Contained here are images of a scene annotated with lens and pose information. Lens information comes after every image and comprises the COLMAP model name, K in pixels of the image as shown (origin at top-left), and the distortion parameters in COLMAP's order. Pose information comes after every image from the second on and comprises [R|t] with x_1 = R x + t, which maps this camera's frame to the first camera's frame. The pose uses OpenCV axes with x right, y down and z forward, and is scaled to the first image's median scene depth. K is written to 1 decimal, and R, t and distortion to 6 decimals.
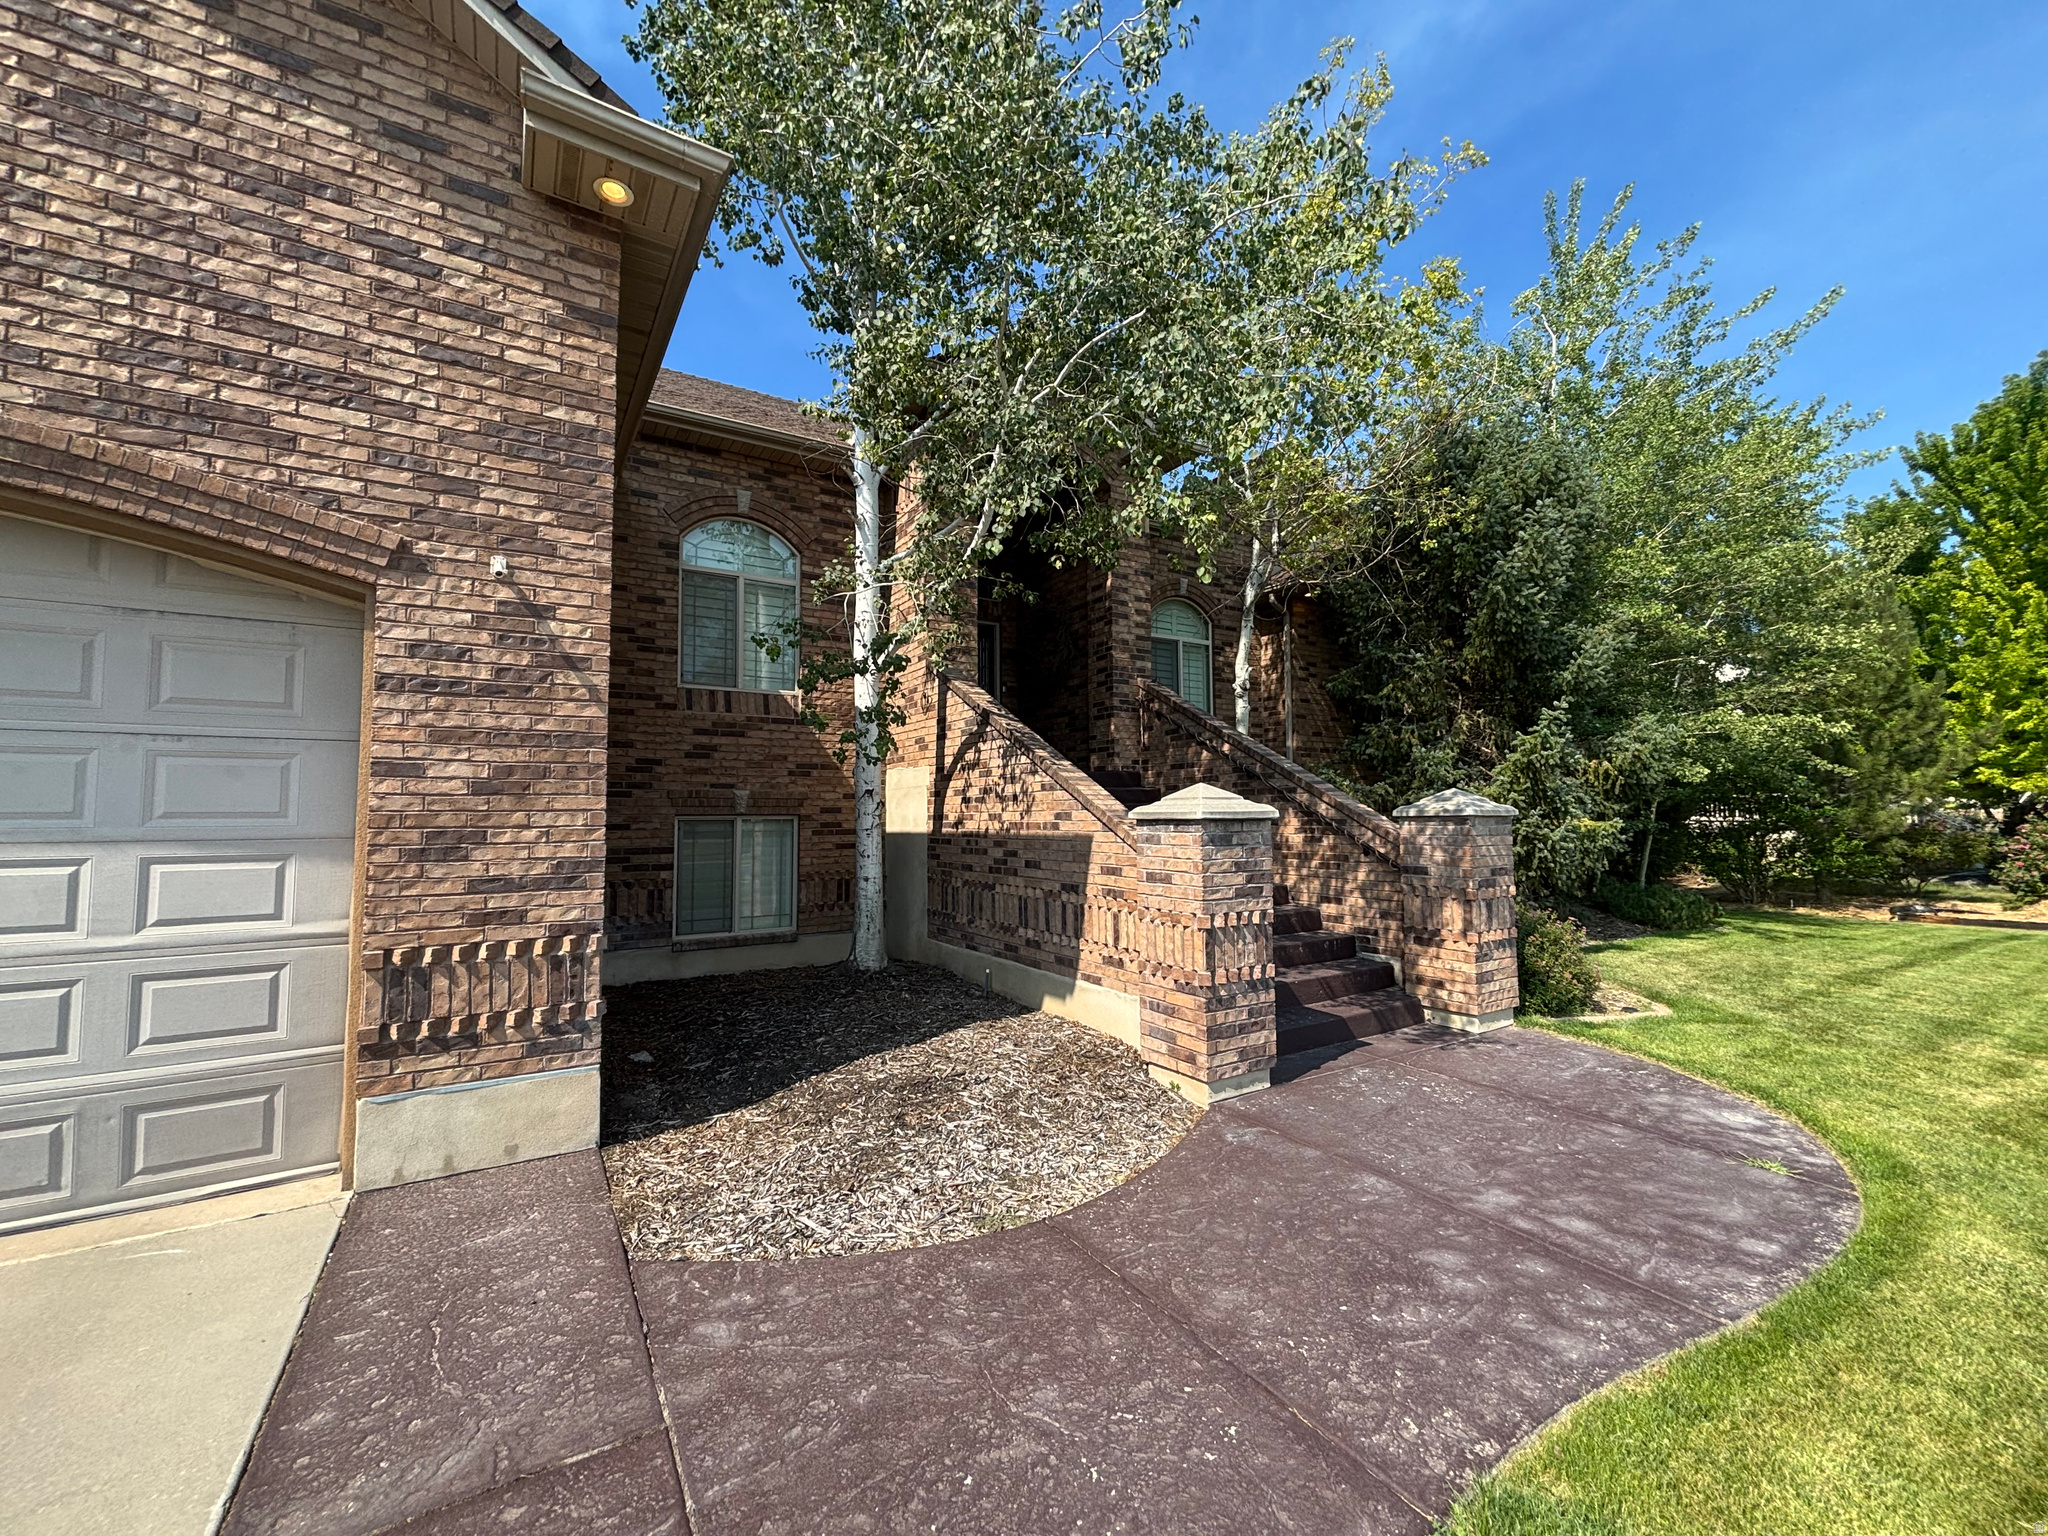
lens RADIAL K [[823.0, 0, 1011.5], [0, 823.0, 771.6], [0, 0, 1]] dist [0.004199, -0.002732]
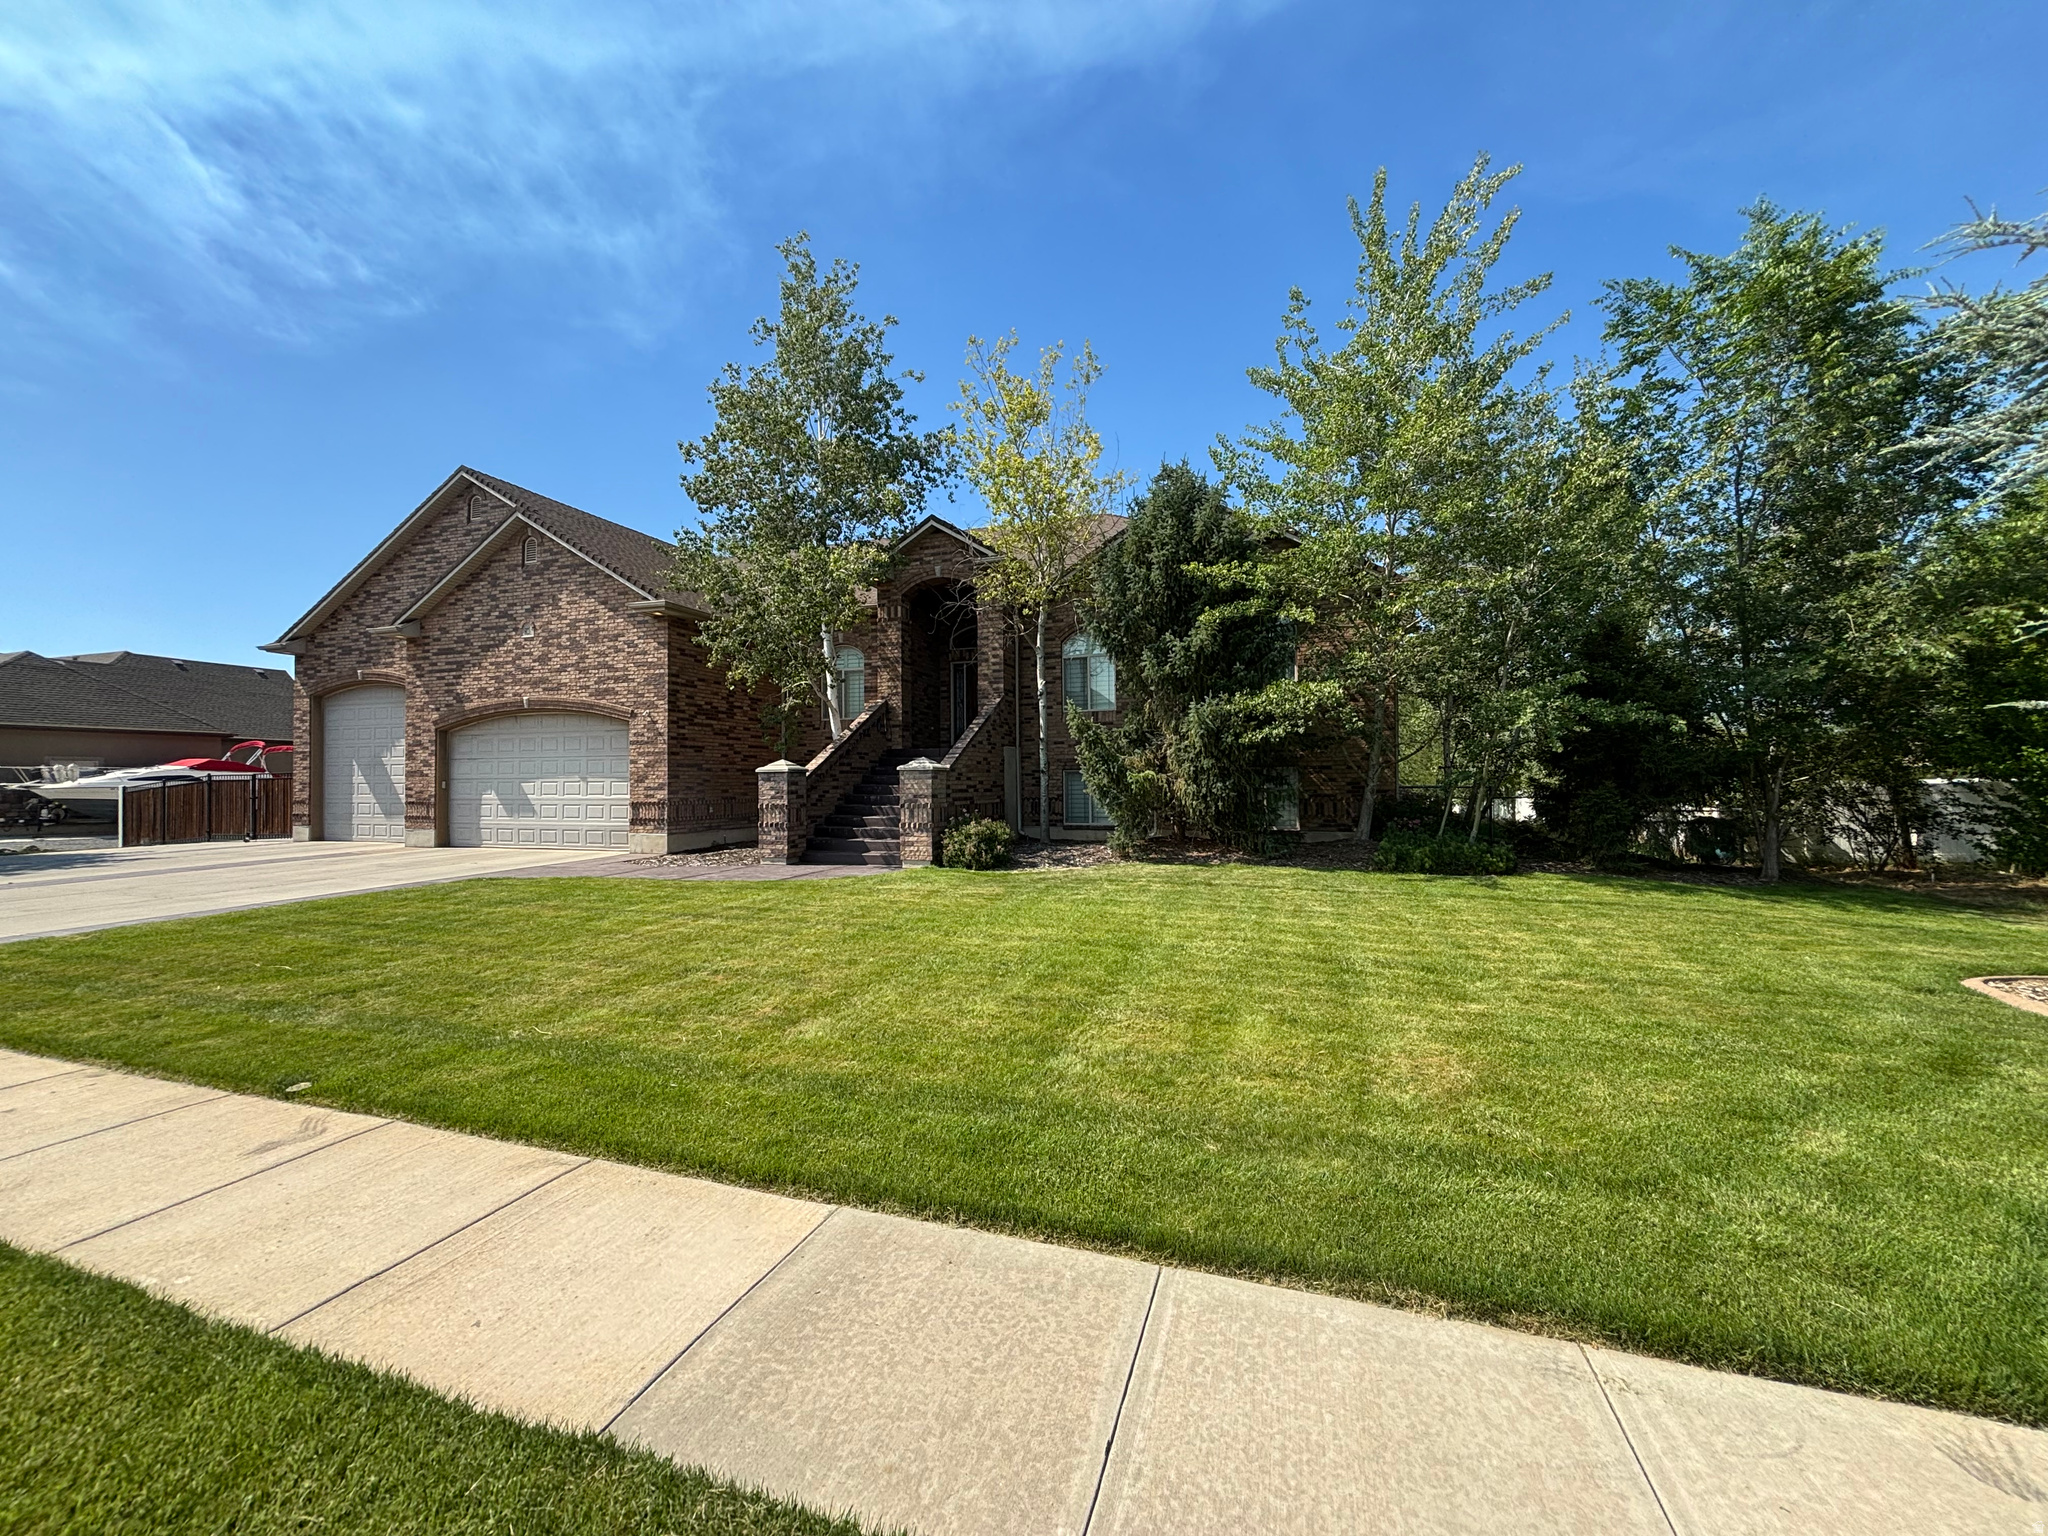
lens RADIAL K [[823.0, 0, 1021.1], [0, 823.0, 773.0], [0, 0, 1]] dist [0.004199, -0.002732]
pose [[0.638885, -0.004097, -0.769291, 2.906334], [0.047785, 0.998266, 0.034369, 0.002252], [0.767817, -0.058718, 0.637973, -0.178105]]
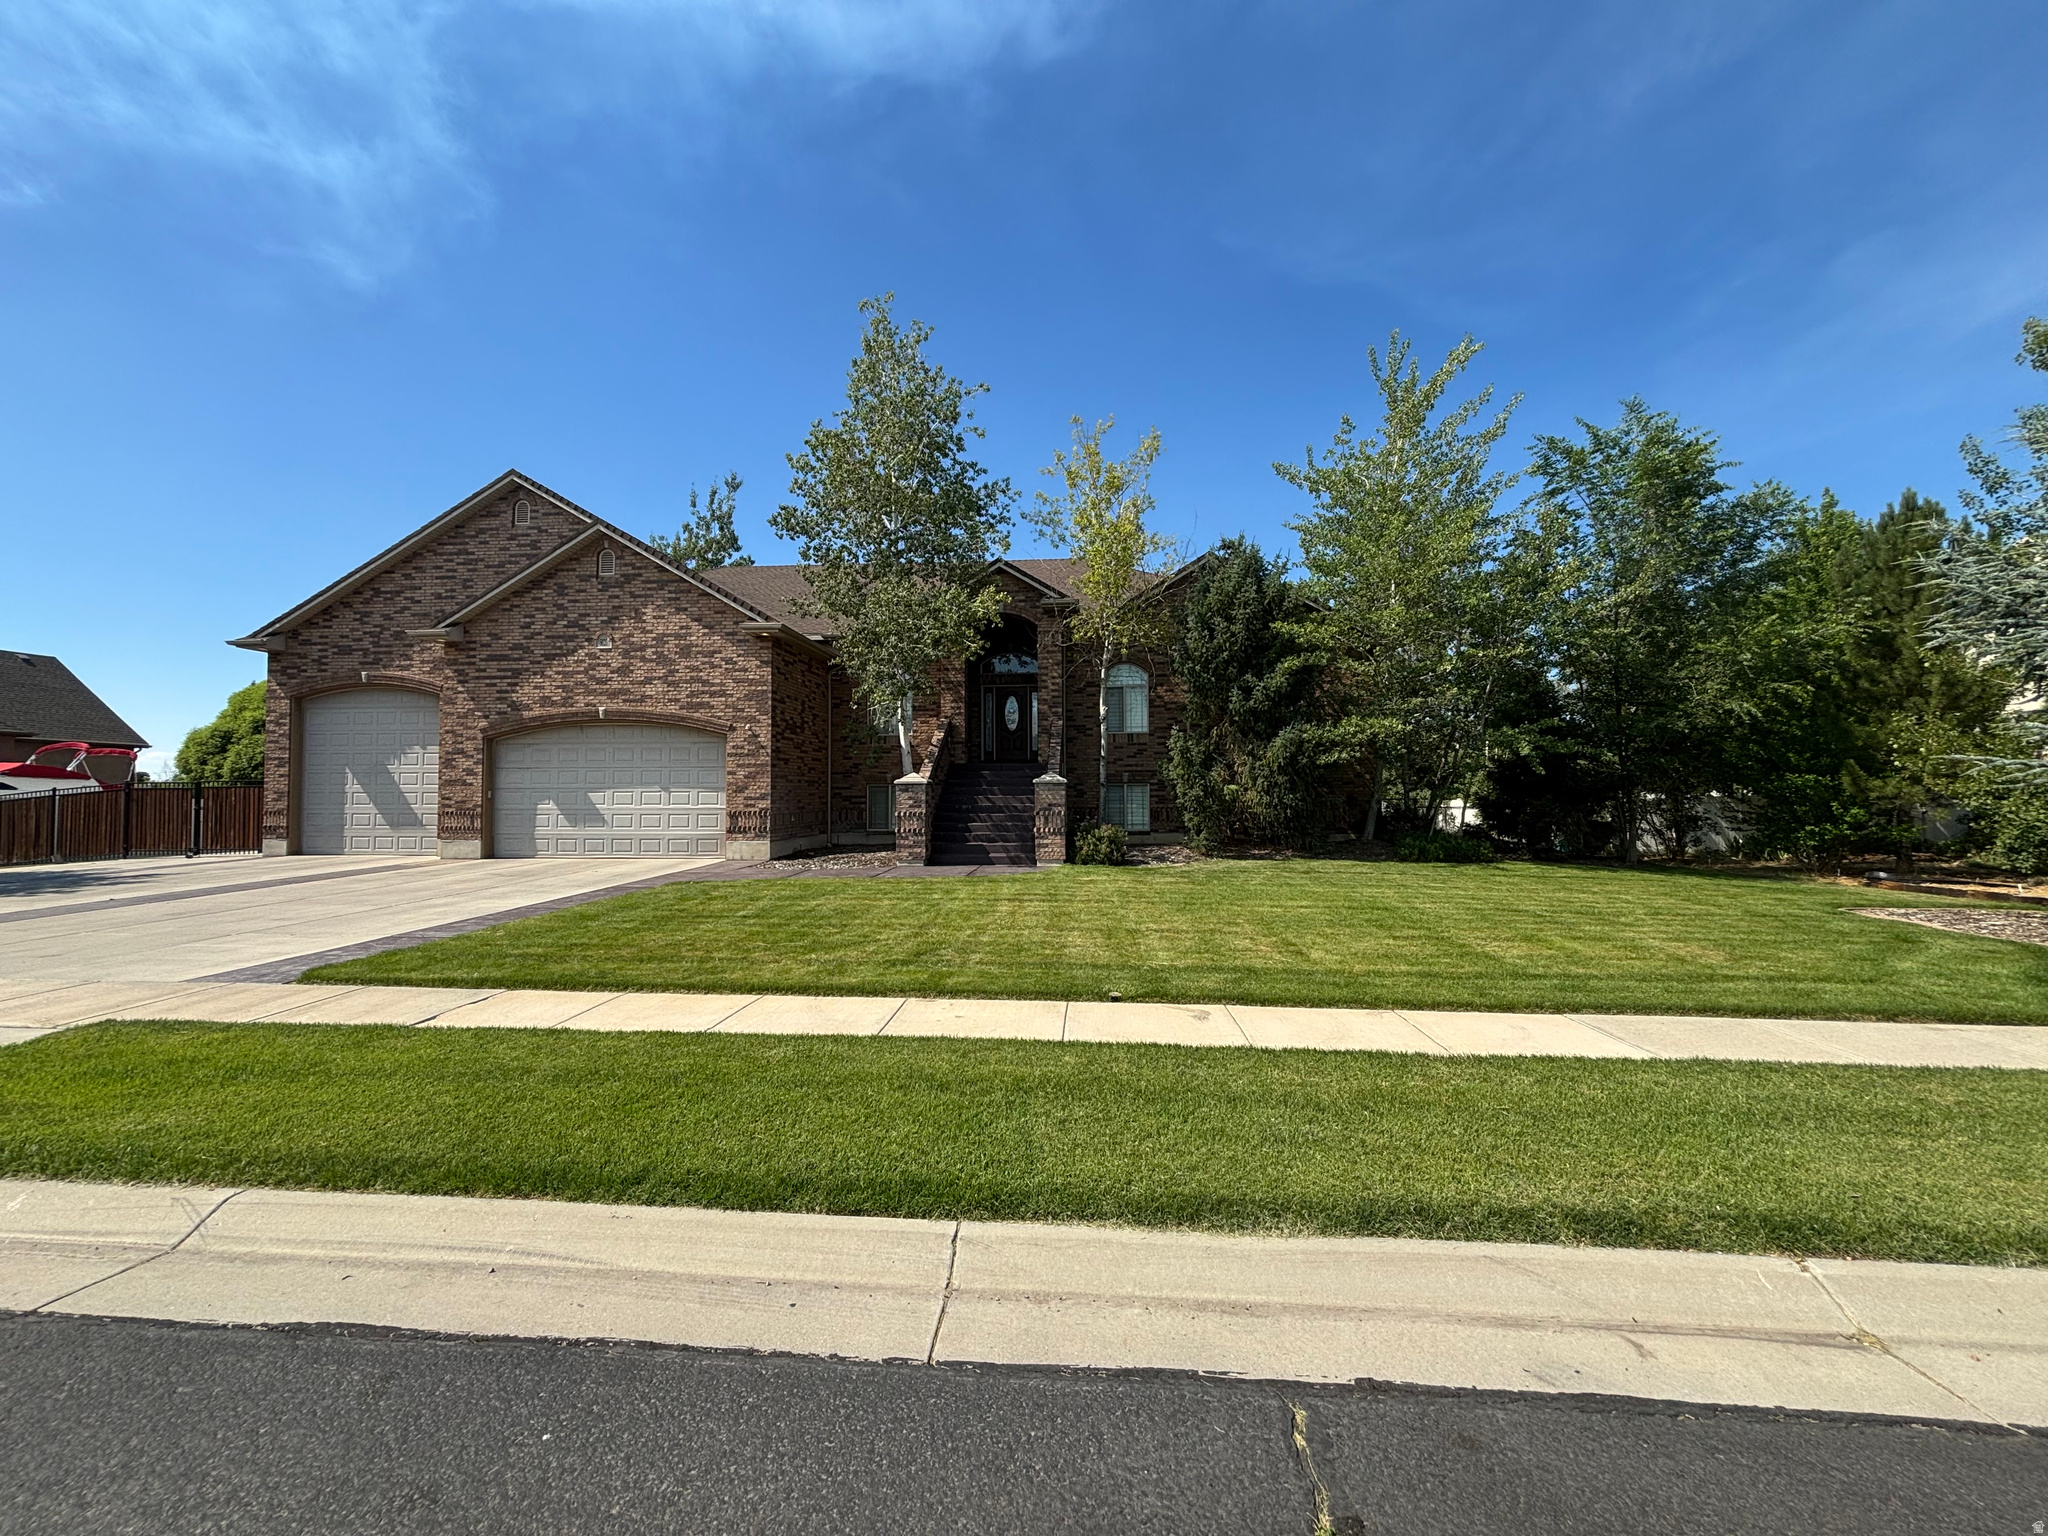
lens RADIAL K [[823.0, 0, 1025.6], [0, 823.0, 774.7], [0, 0, 1]] dist [0.004199, -0.002732]
pose [[0.805007, -0.007698, -0.593215, 2.437285], [0.032232, 0.999006, 0.030776, -0.060503], [0.592389, -0.043896, 0.804455, -1.285019]]
